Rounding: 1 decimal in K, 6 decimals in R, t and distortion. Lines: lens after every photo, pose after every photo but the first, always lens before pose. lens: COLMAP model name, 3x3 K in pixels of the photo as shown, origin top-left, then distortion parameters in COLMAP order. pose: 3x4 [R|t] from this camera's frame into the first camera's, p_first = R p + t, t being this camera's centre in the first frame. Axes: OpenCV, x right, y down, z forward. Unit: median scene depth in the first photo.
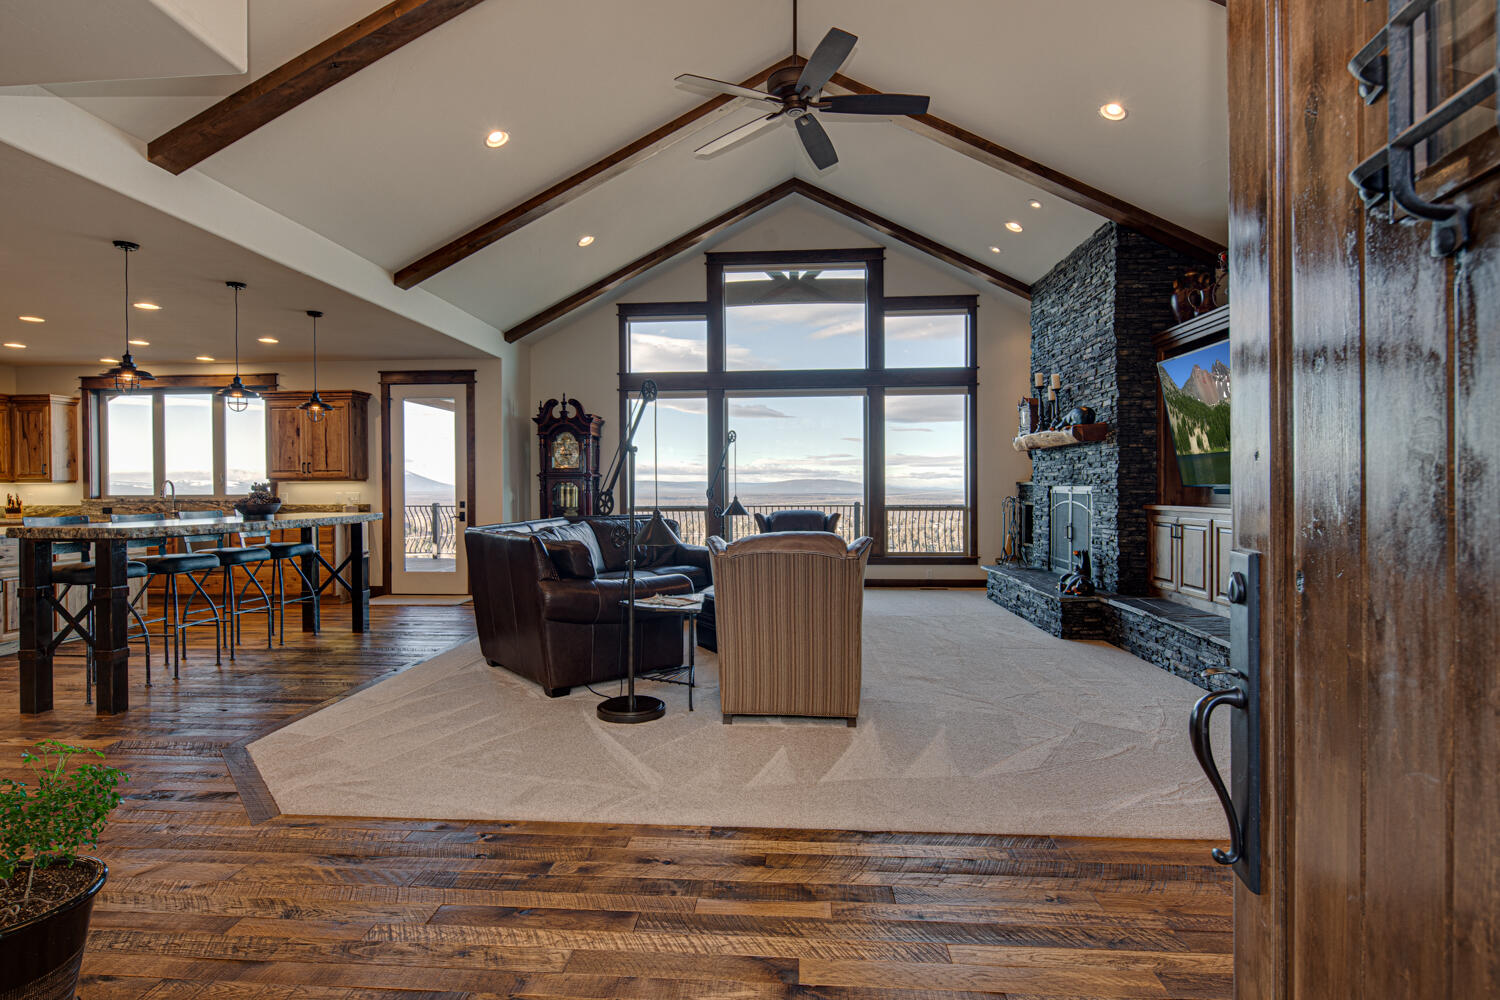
lens RADIAL K [[732.3, 0, 733.9], [0, 732.3, 497.2], [0, 0, 1]] dist [0.005139, -0.005850]
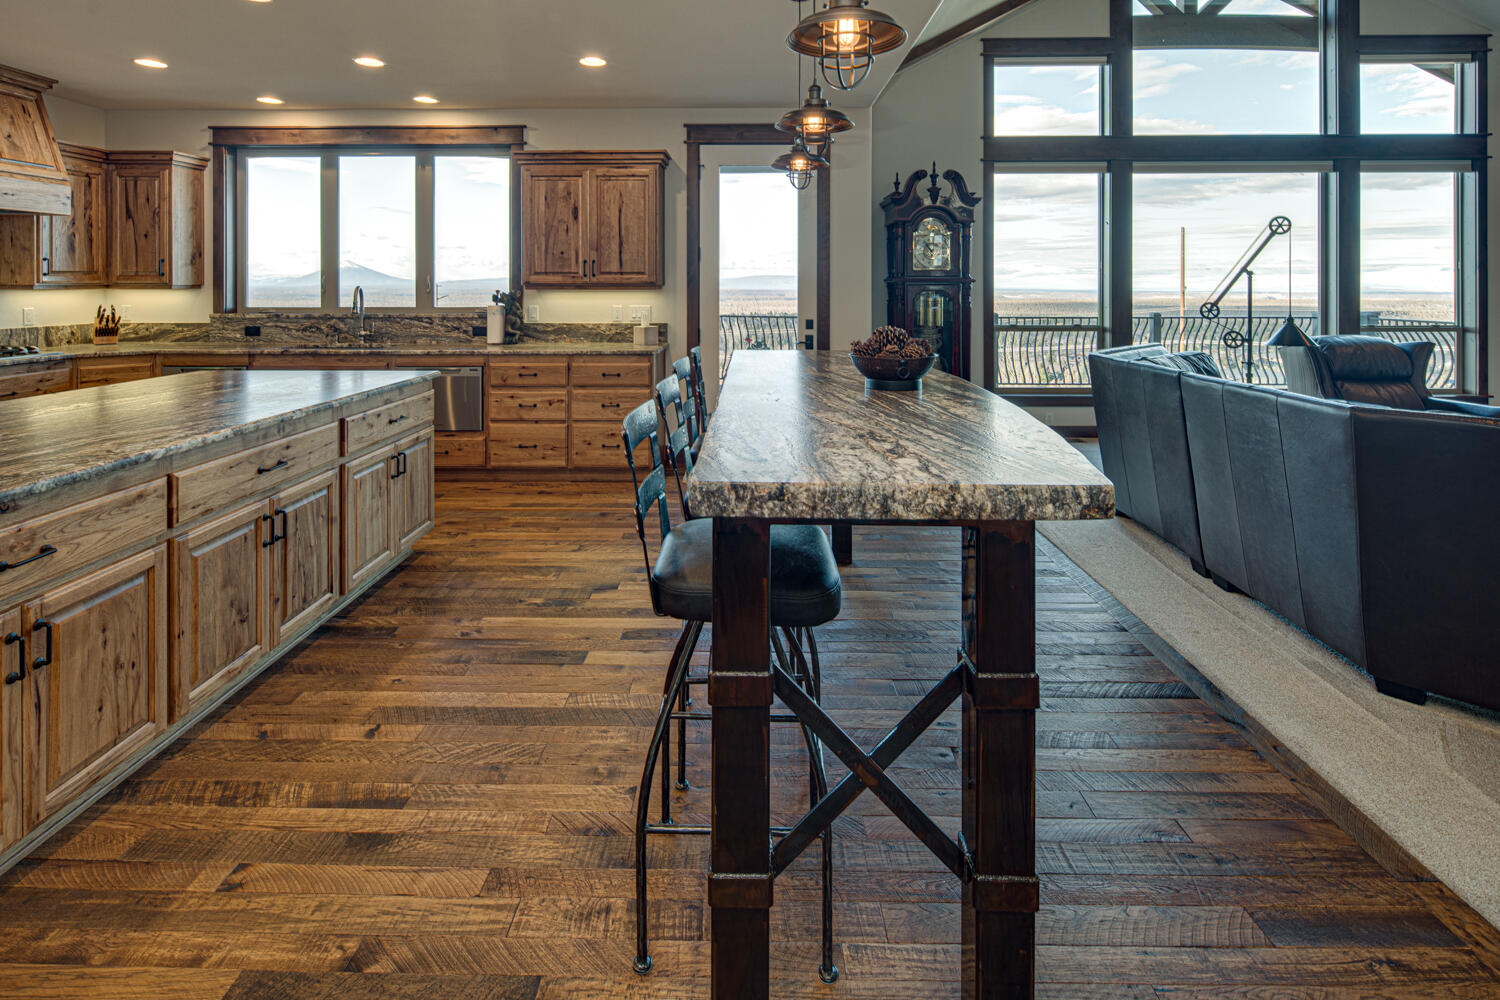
lens RADIAL K [[732.3, 0, 743.8], [0, 732.3, 282.0], [0, 0, 1]] dist [0.005139, -0.005850]
pose [[0.998456, 0.004528, 0.055366, -0.480108], [-0.003755, 0.999894, -0.014067, -0.019095], [-0.055424, 0.013837, 0.998367, 0.341441]]
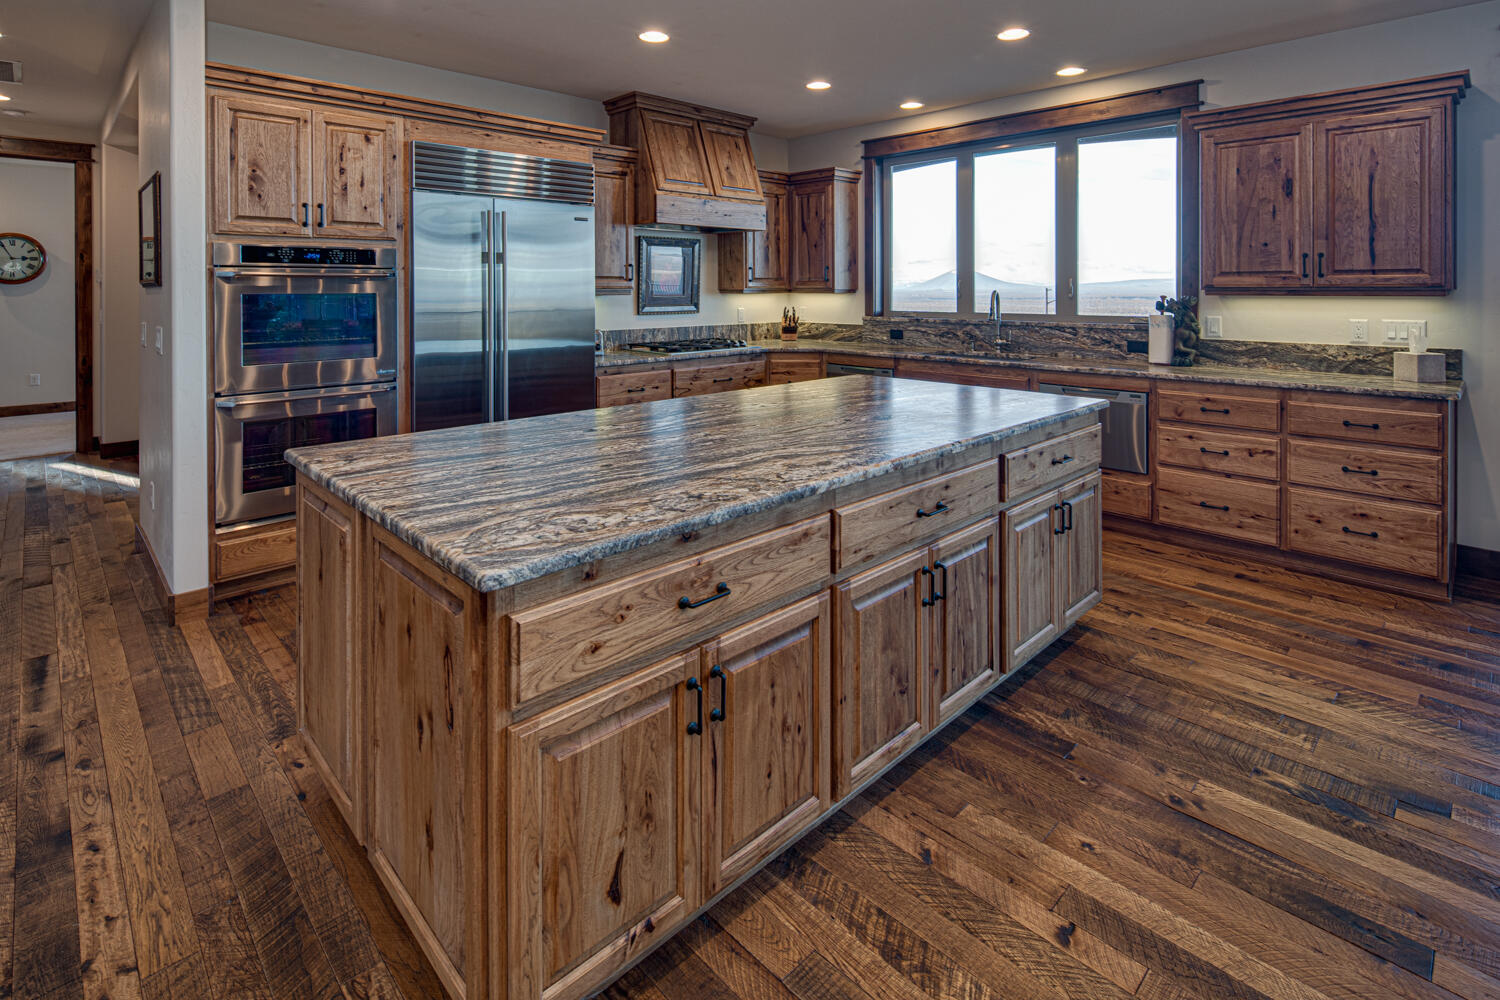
lens RADIAL K [[732.3, 0, 739.8], [0, 732.3, 297.1], [0, 0, 1]] dist [0.005139, -0.005850]
pose [[0.741615, 0.010513, -0.670743, -0.540089], [-0.008464, 0.999944, 0.006315, -0.020147], [0.670772, 0.000994, 0.741663, 0.427697]]
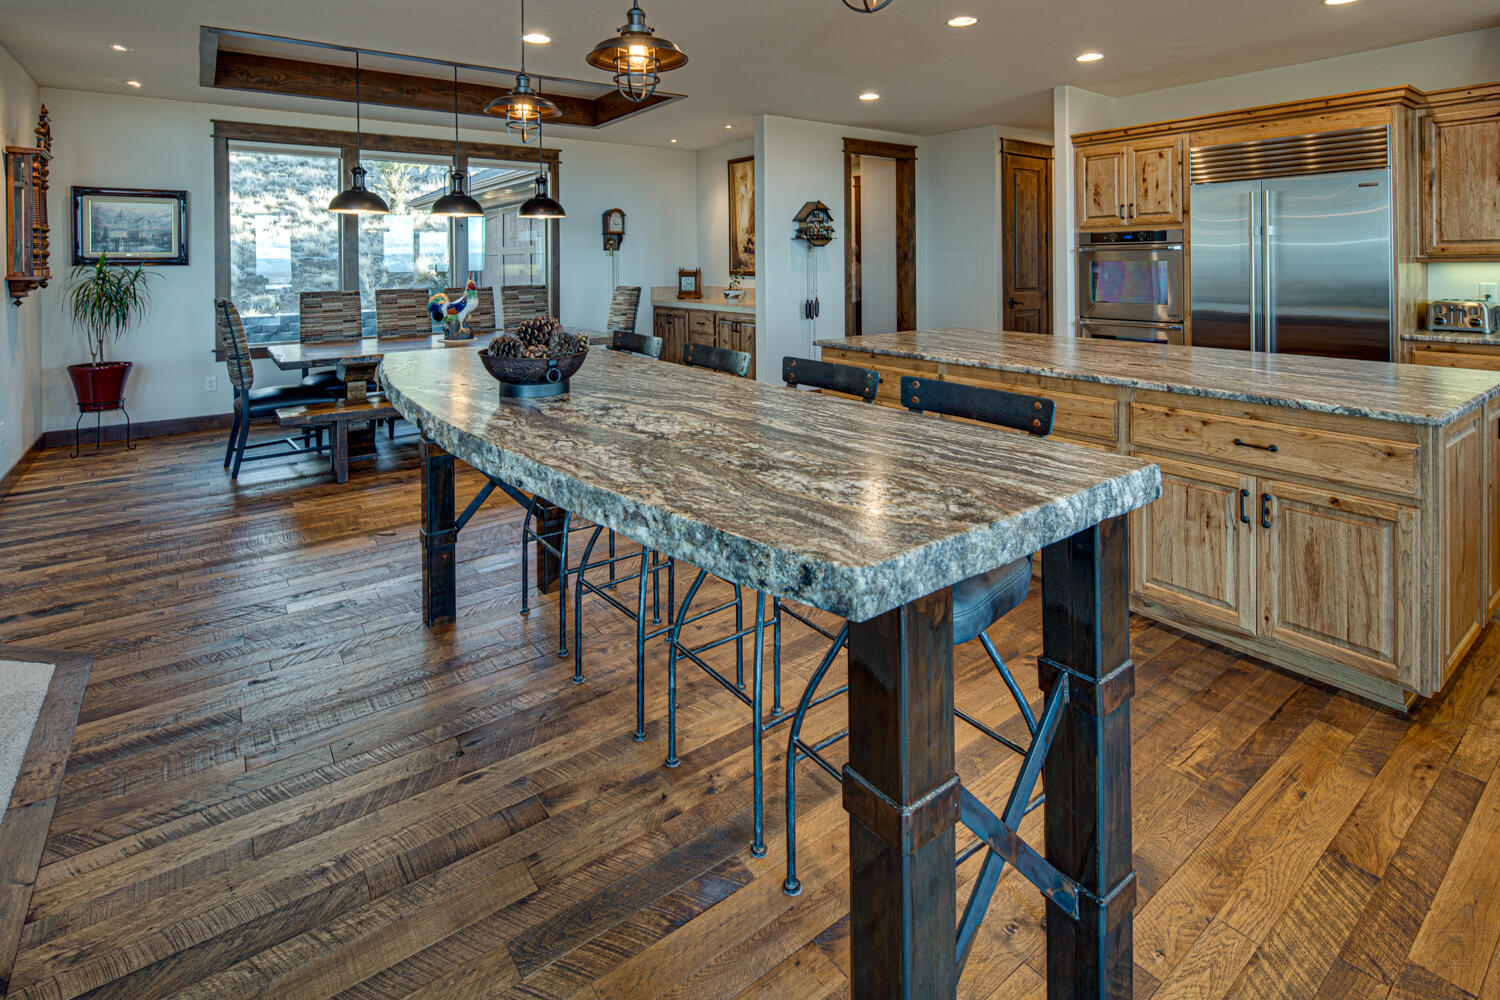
lens RADIAL K [[732.3, 0, 741.9], [0, 732.3, 263.4], [0, 0, 1]] dist [0.005139, -0.005850]
pose [[-0.762508, 0.012499, -0.646858, -0.303718], [0.005569, 0.999903, 0.012756, -0.025252], [0.646955, 0.006124, -0.762503, 0.855522]]
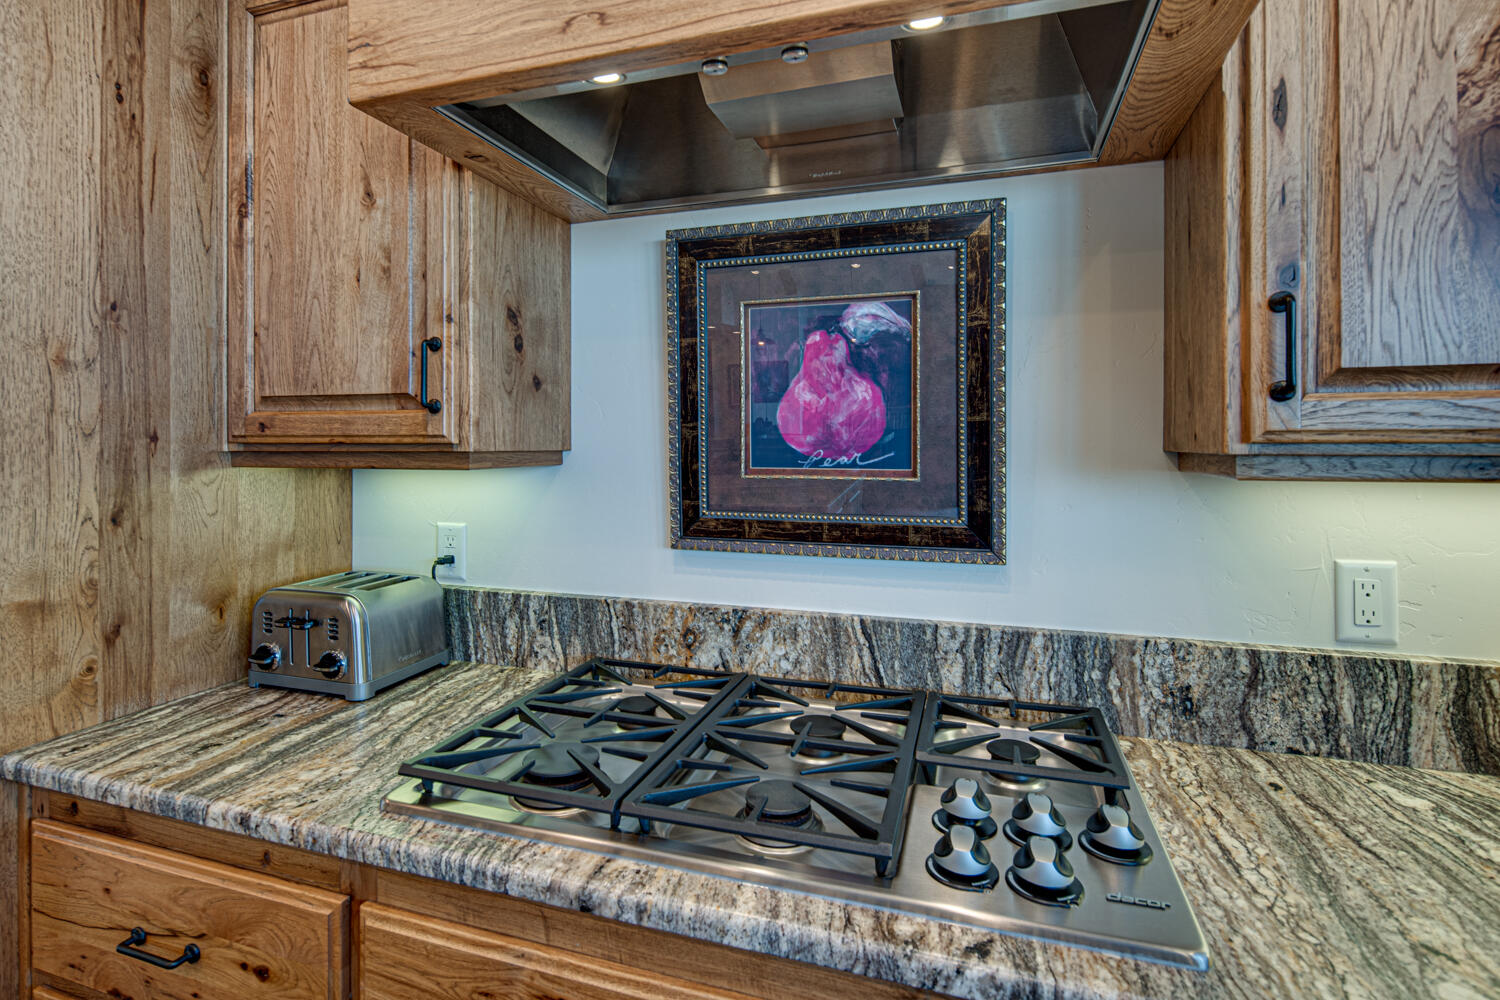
lens RADIAL K [[732.3, 0, 740.0], [0, 732.3, 441.9], [0, 0, 1]] dist [0.005139, -0.005850]
pose [[-0.246139, 0.003564, -0.969228, -0.899364], [-0.010044, 0.999930, 0.006228, -0.024406], [0.969183, 0.011267, -0.246086, 0.920742]]
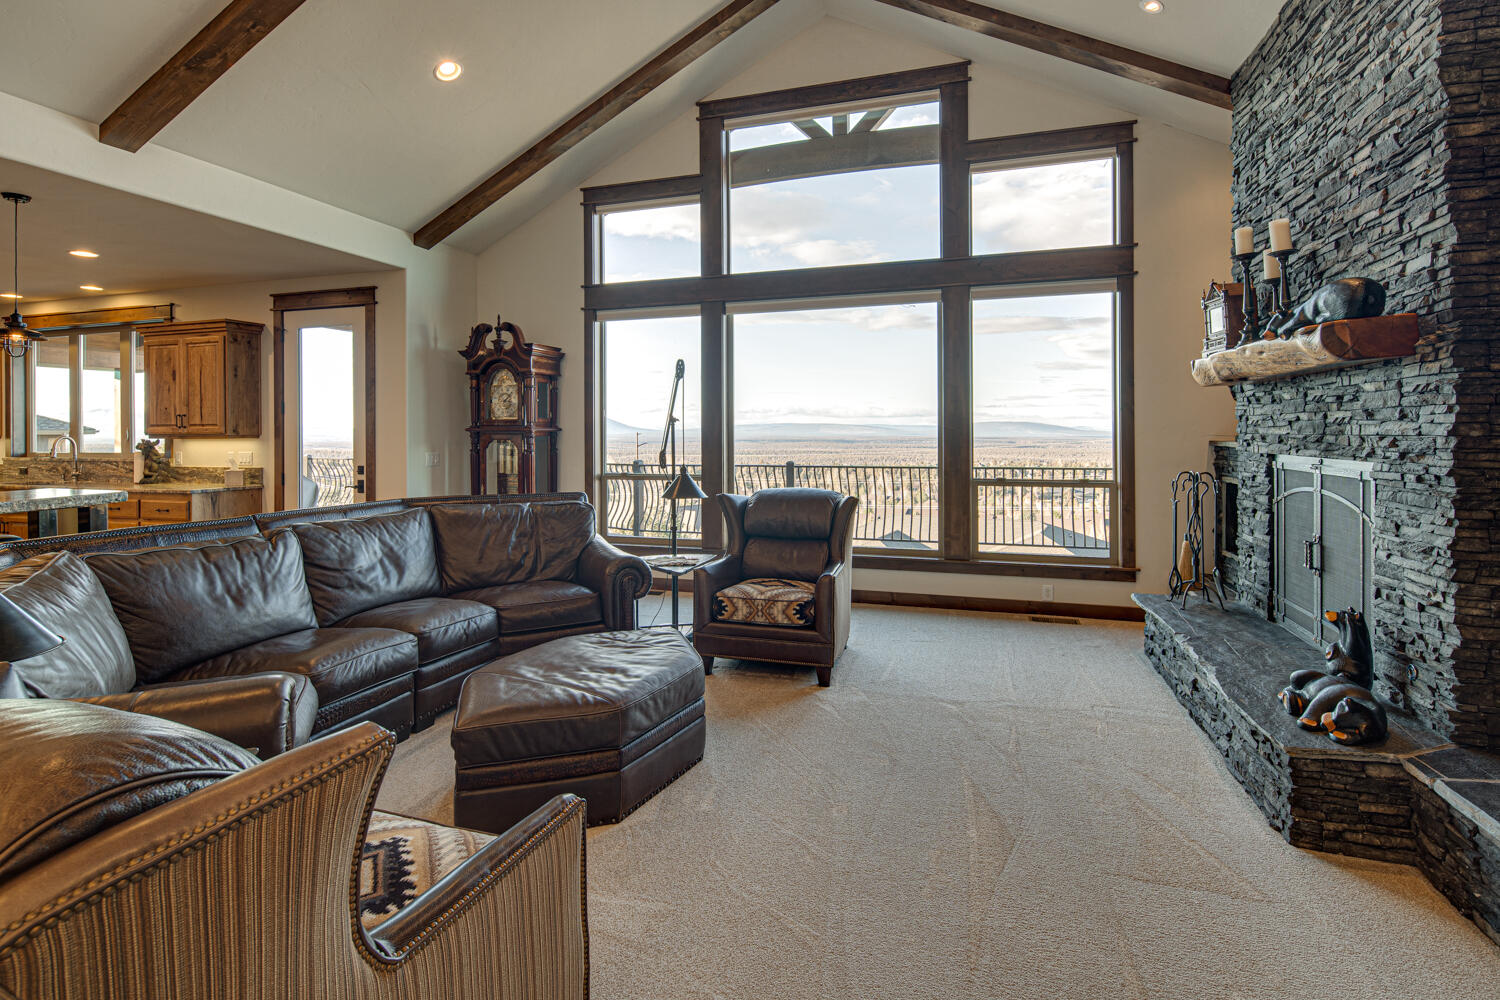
lens RADIAL K [[732.3, 0, 738.9], [0, 732.3, 433.2], [0, 0, 1]] dist [0.005139, -0.005850]
pose [[0.970685, 0.000421, -0.240354, 0.179753], [-0.002425, 0.999965, -0.008041, -0.022424], [0.240342, 0.008388, 0.970652, 0.385362]]
